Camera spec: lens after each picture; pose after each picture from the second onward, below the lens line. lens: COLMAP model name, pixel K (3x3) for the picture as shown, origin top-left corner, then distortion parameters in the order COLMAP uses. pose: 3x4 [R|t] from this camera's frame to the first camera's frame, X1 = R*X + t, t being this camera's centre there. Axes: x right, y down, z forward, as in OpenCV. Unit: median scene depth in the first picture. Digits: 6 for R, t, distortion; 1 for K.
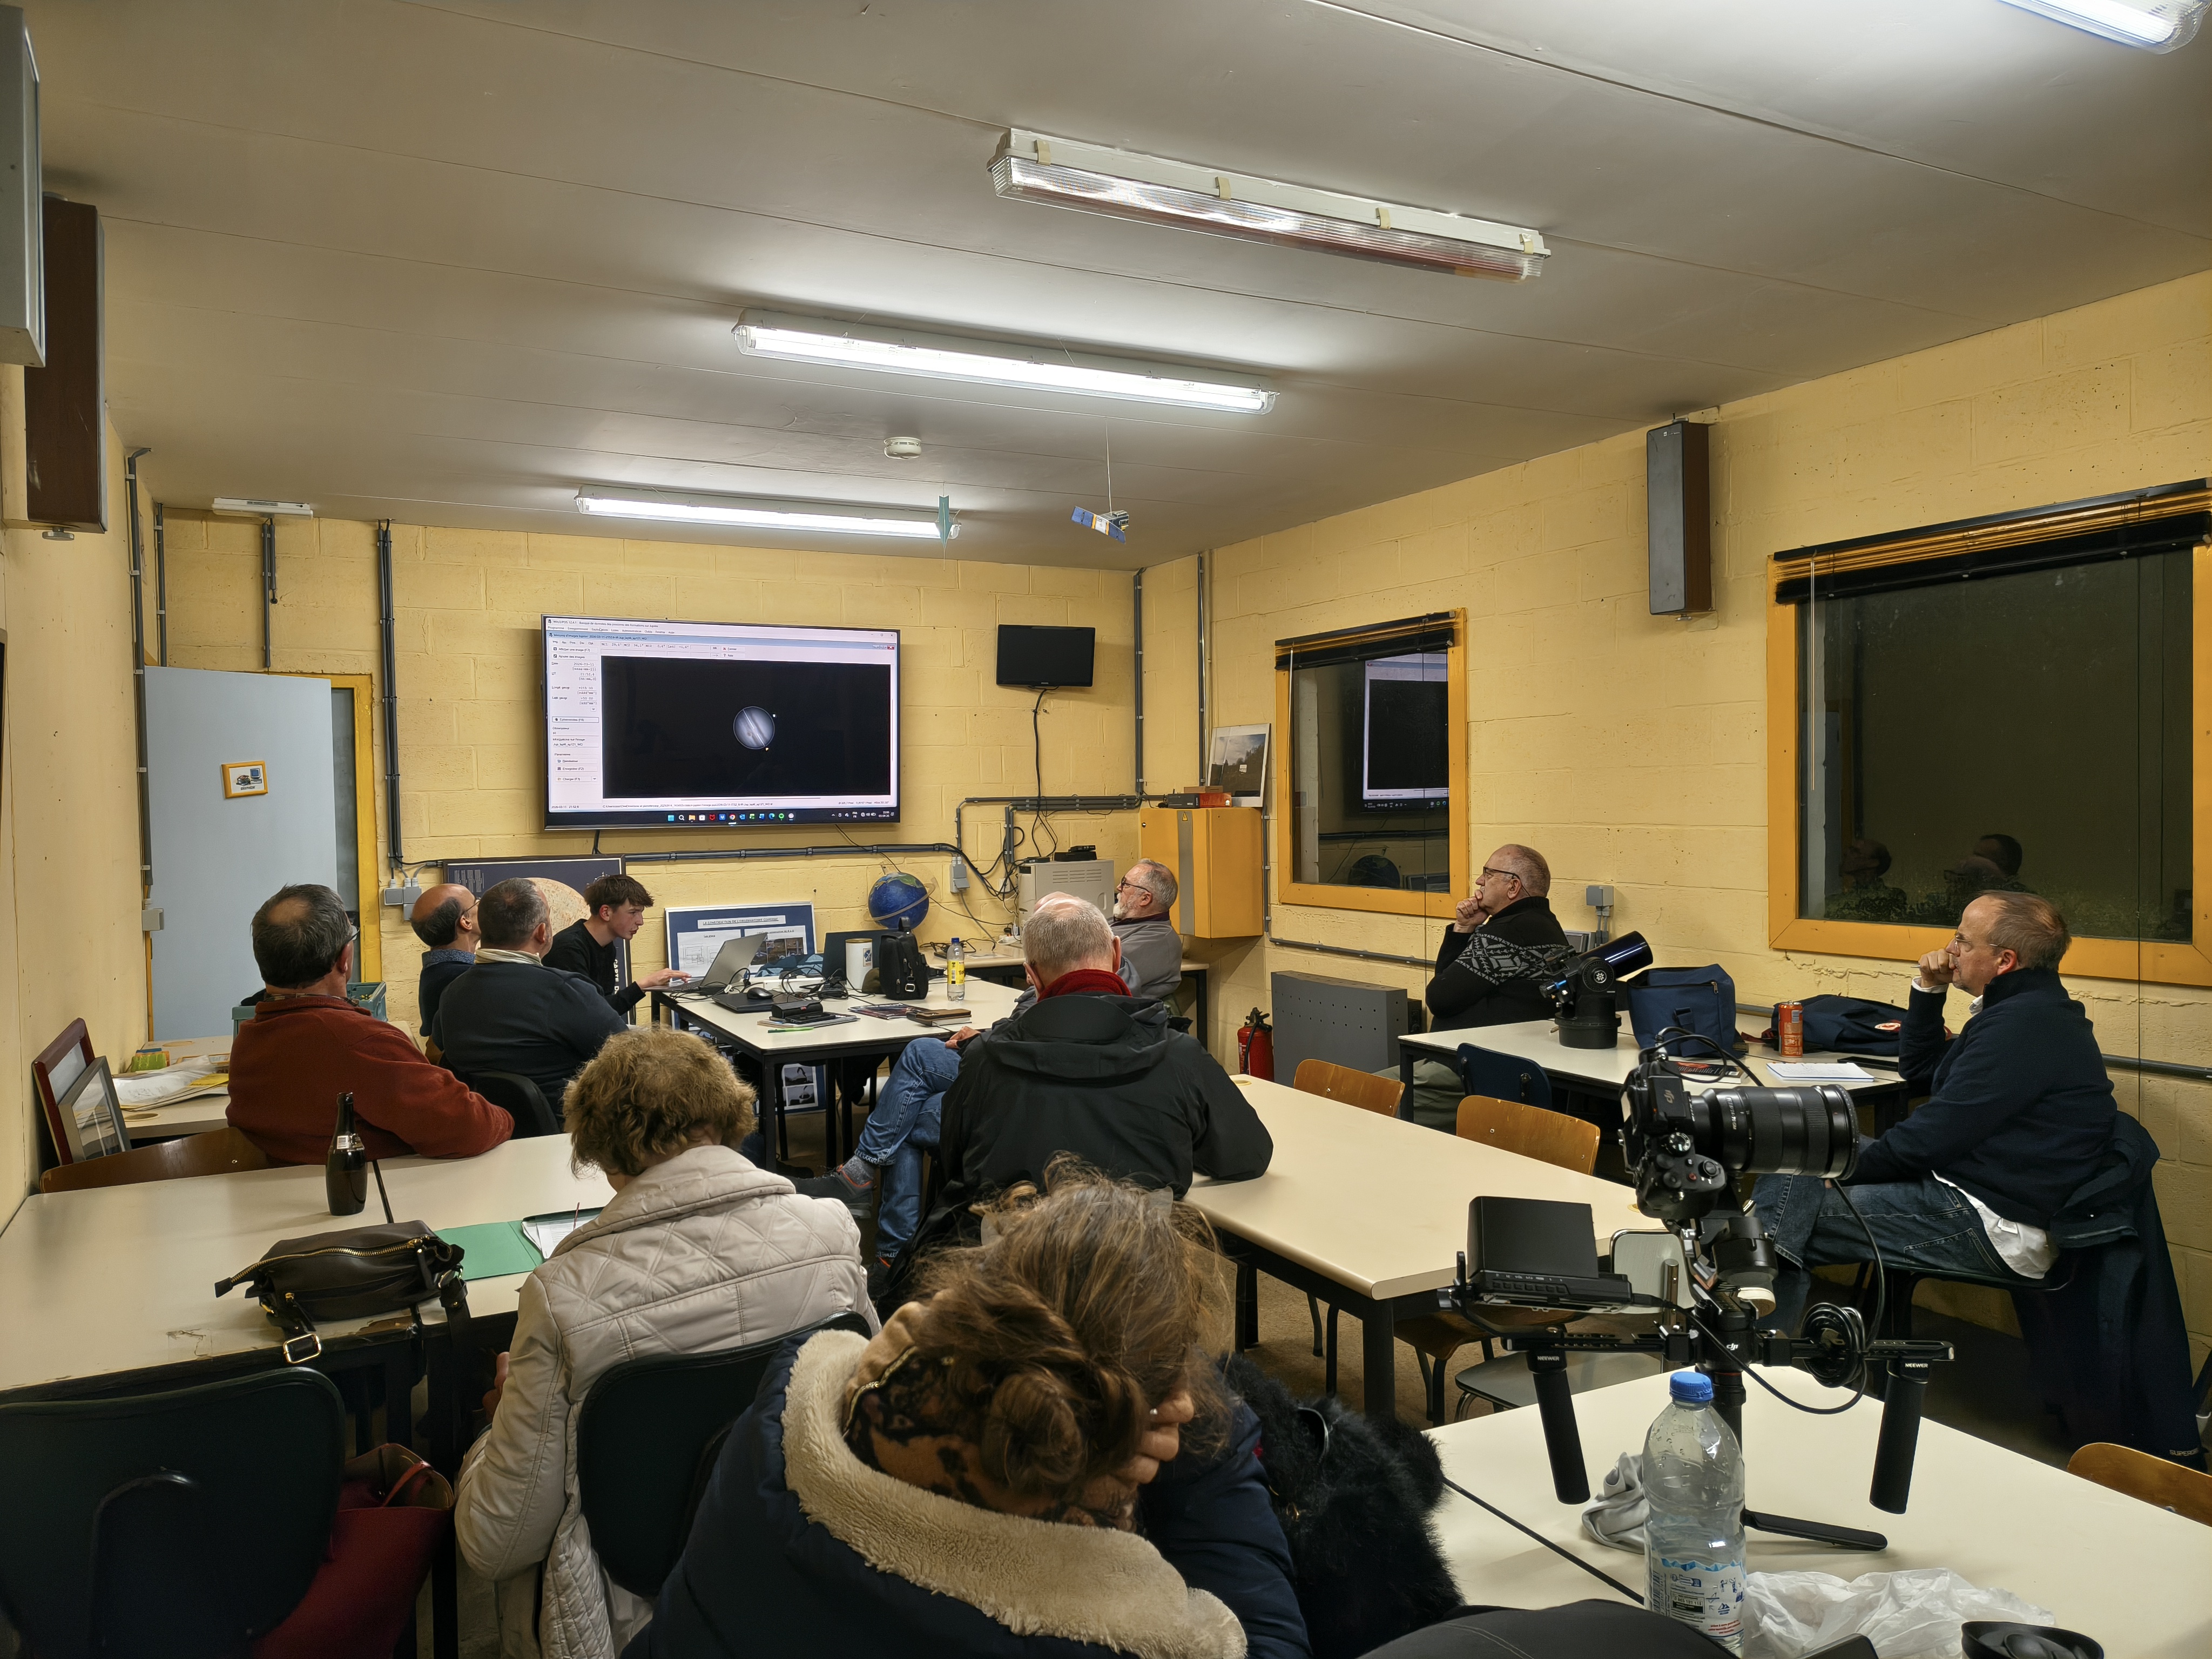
lens RADIAL K [[1502.0, 0, 1102.8], [0, 1502.0, 829.1], [0, 0, 1]] dist [0.031348, -0.021497]
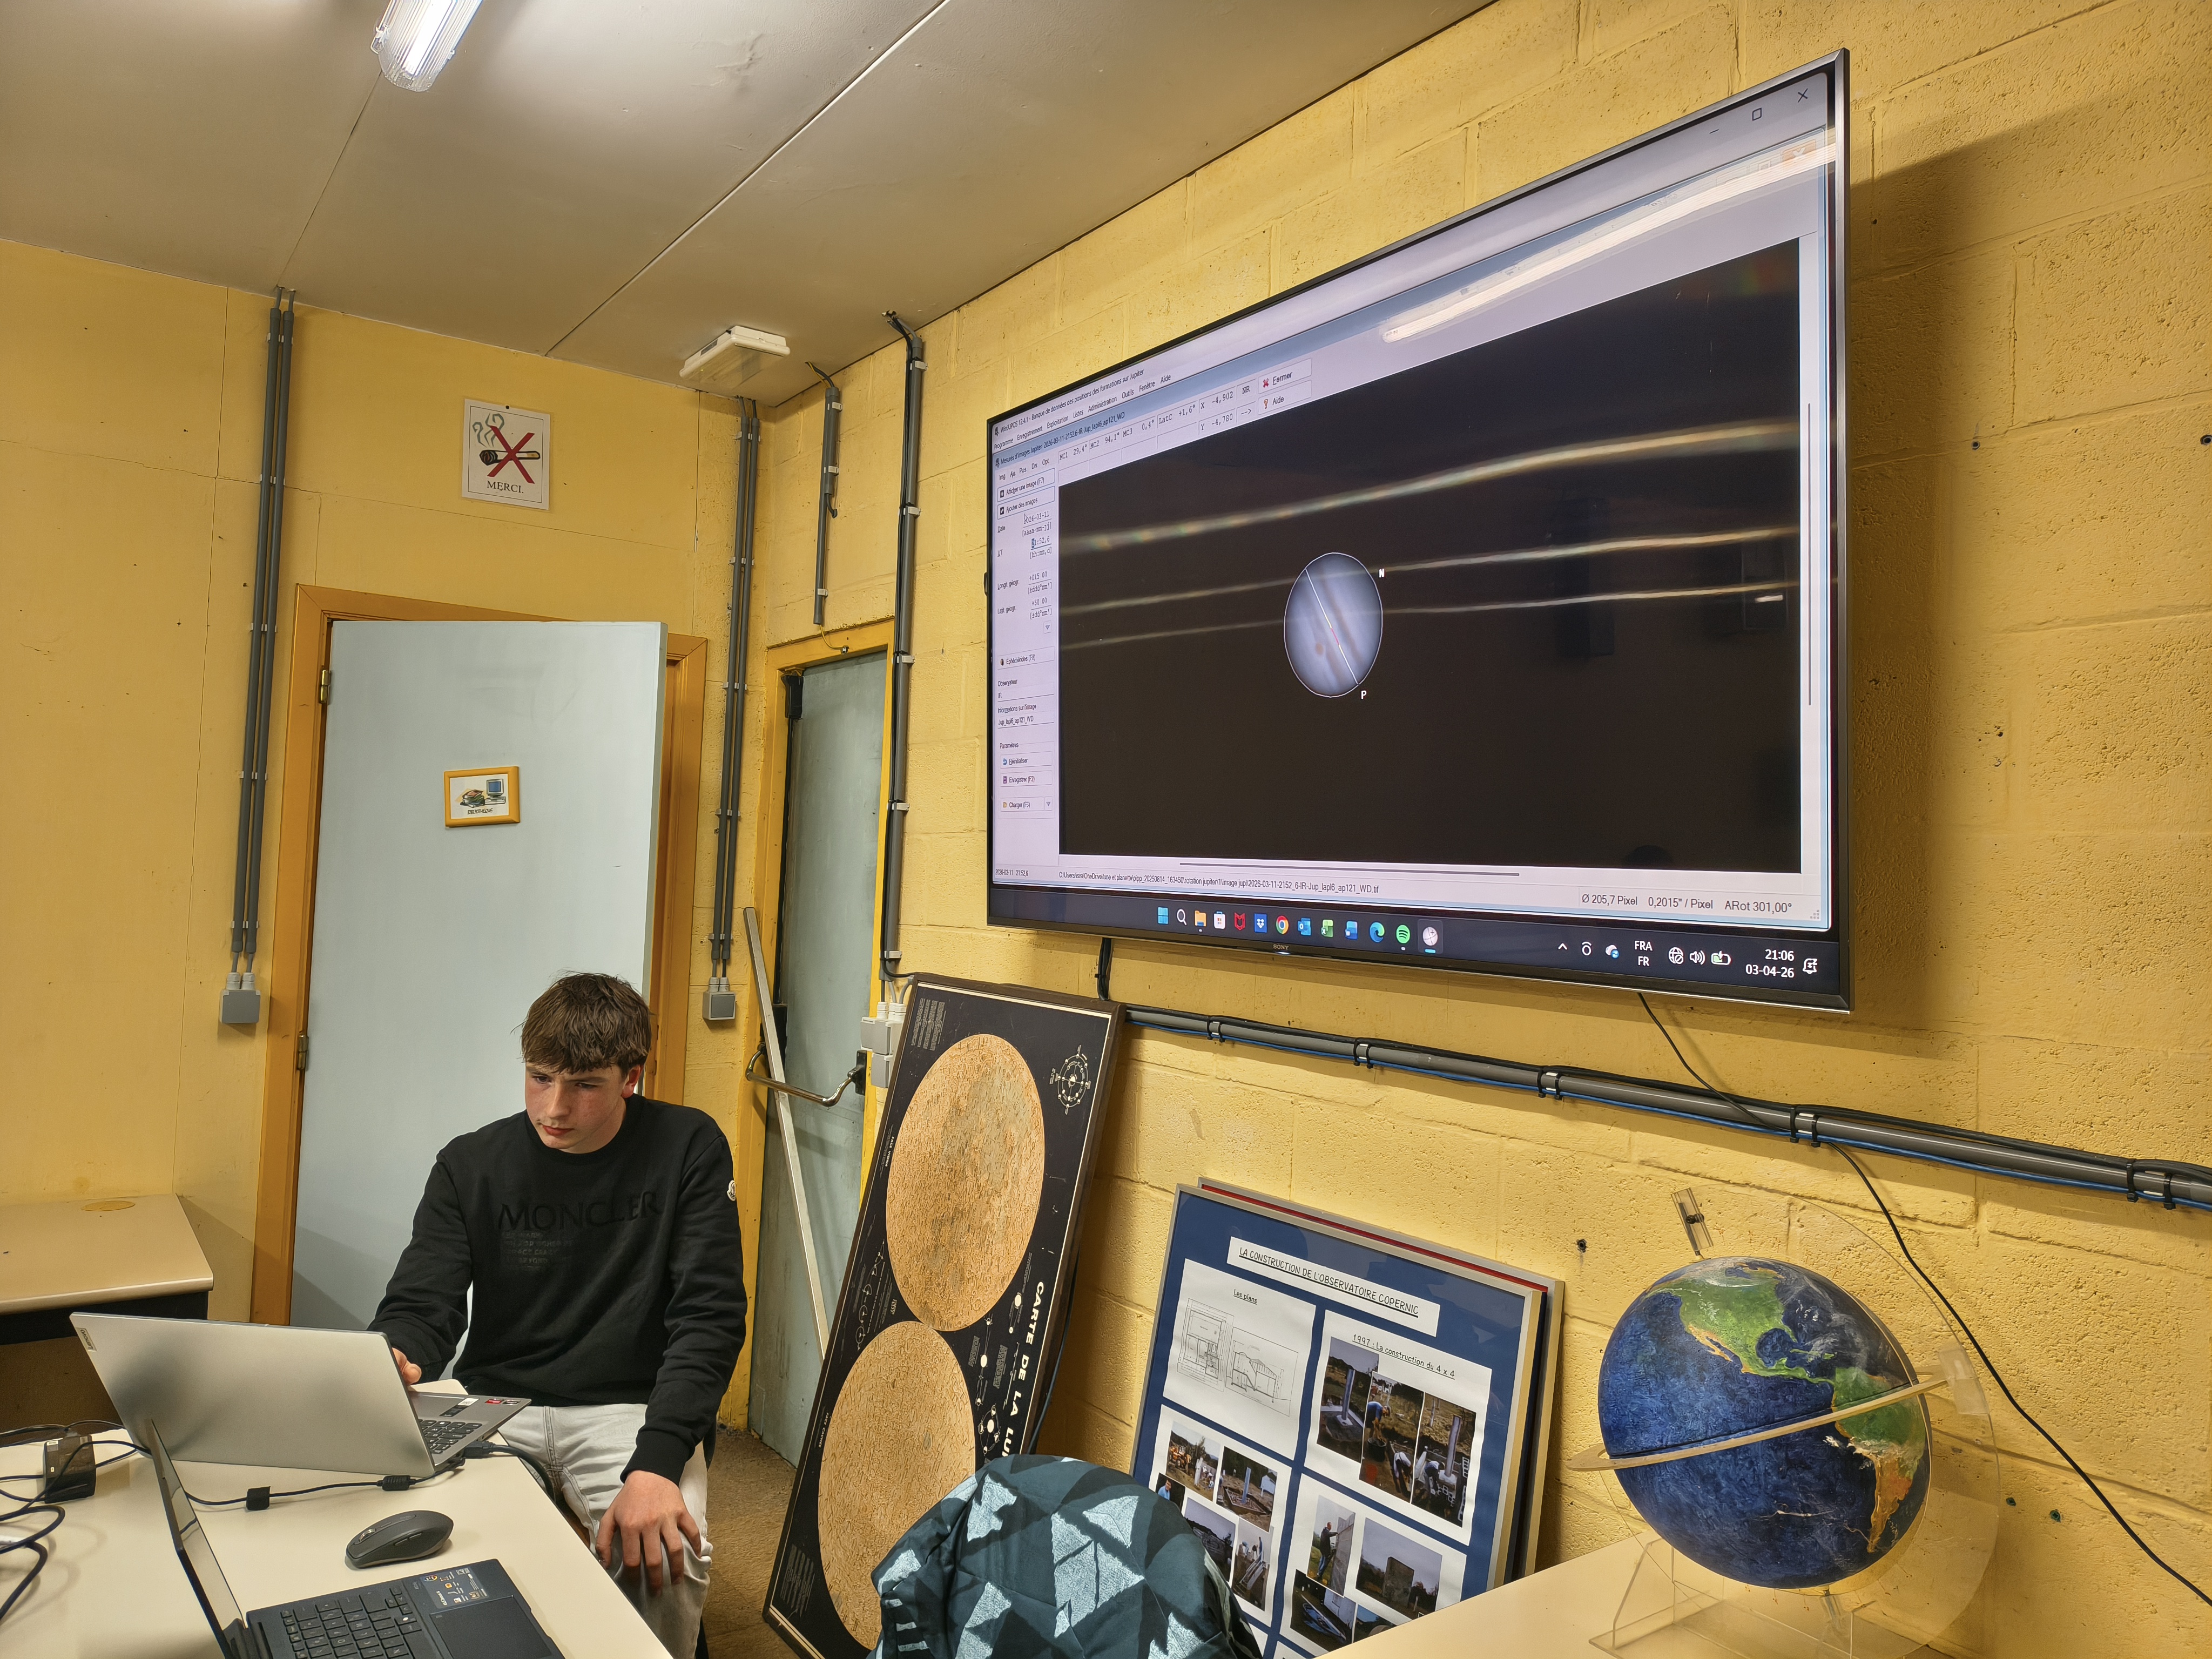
lens RADIAL K [[1502.0, 0, 1120.6], [0, 1502.0, 818.1], [0, 0, 1]] dist [0.031348, -0.021497]
pose [[0.151762, -0.016649, -0.988277, 0.051080], [-0.063088, 0.997656, -0.026494, -0.019851], [0.986402, 0.066369, 0.150356, 0.935042]]
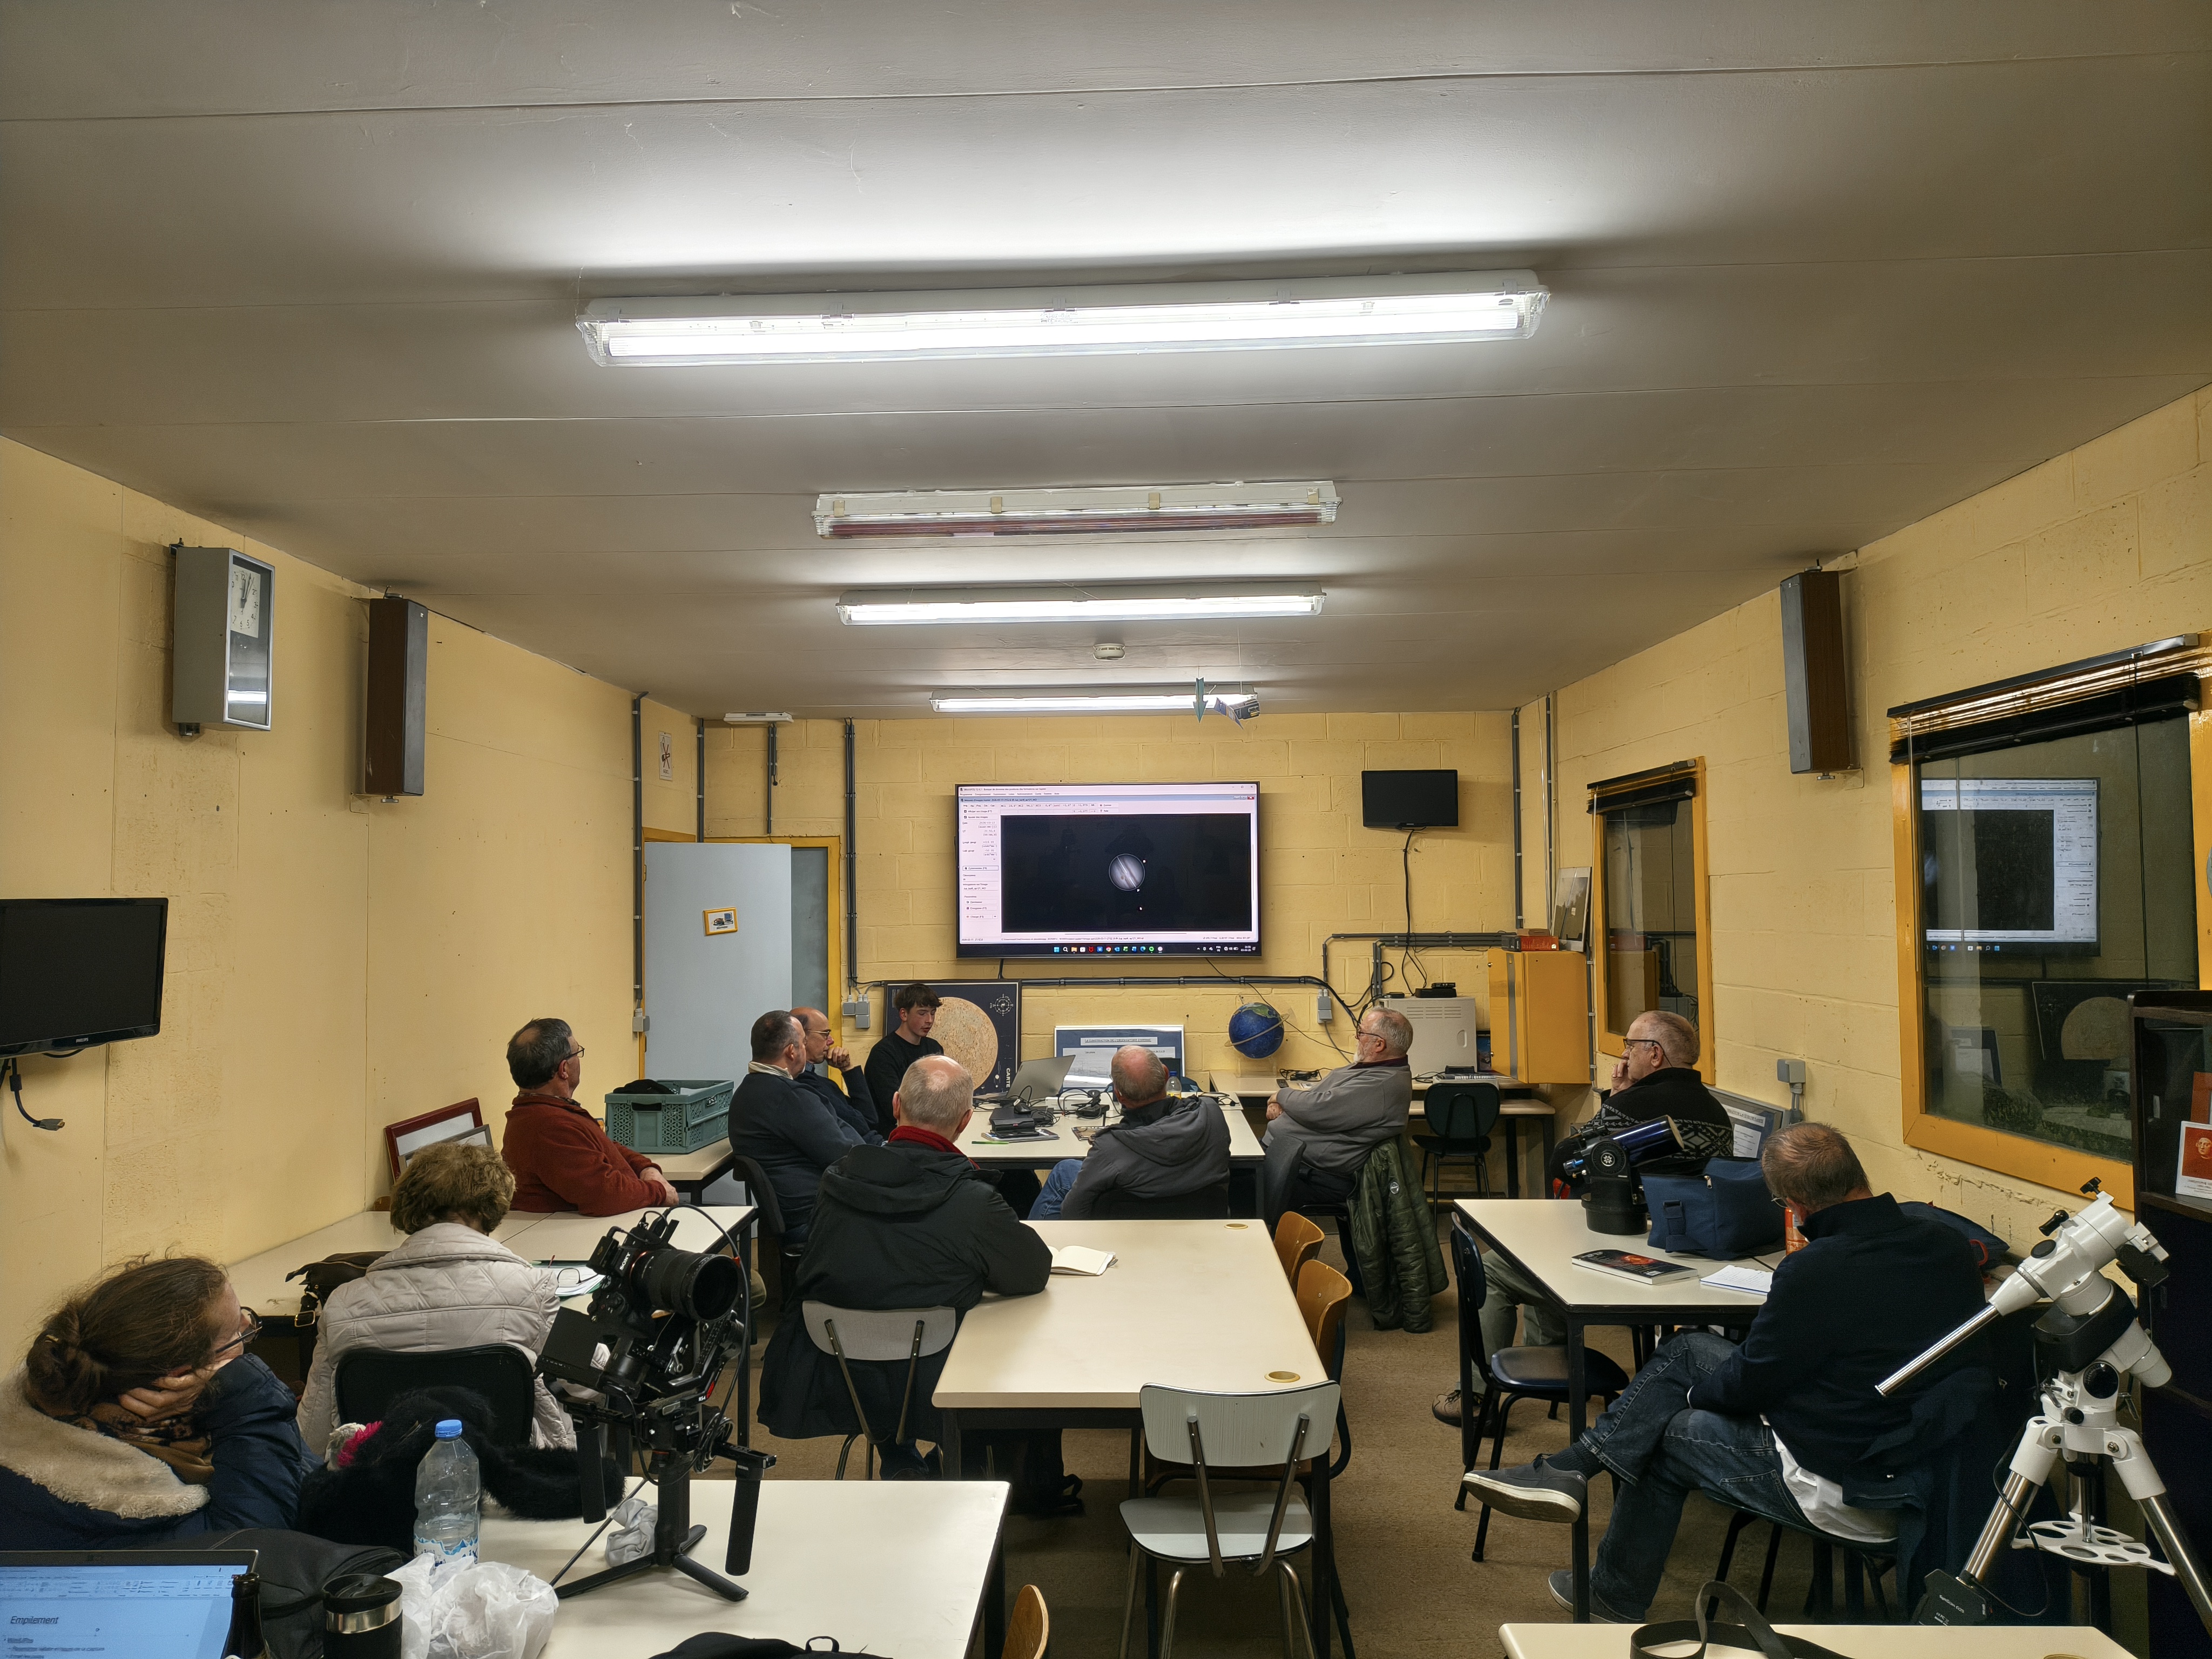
lens RADIAL K [[1502.0, 0, 1086.3], [0, 1502.0, 811.5], [0, 0, 1]] dist [0.031348, -0.021497]
pose [[0.873059, -0.021896, -0.487122, 0.308179], [-0.014735, 0.997350, -0.071242, -0.031777], [0.487391, 0.069376, 0.870423, -0.020292]]
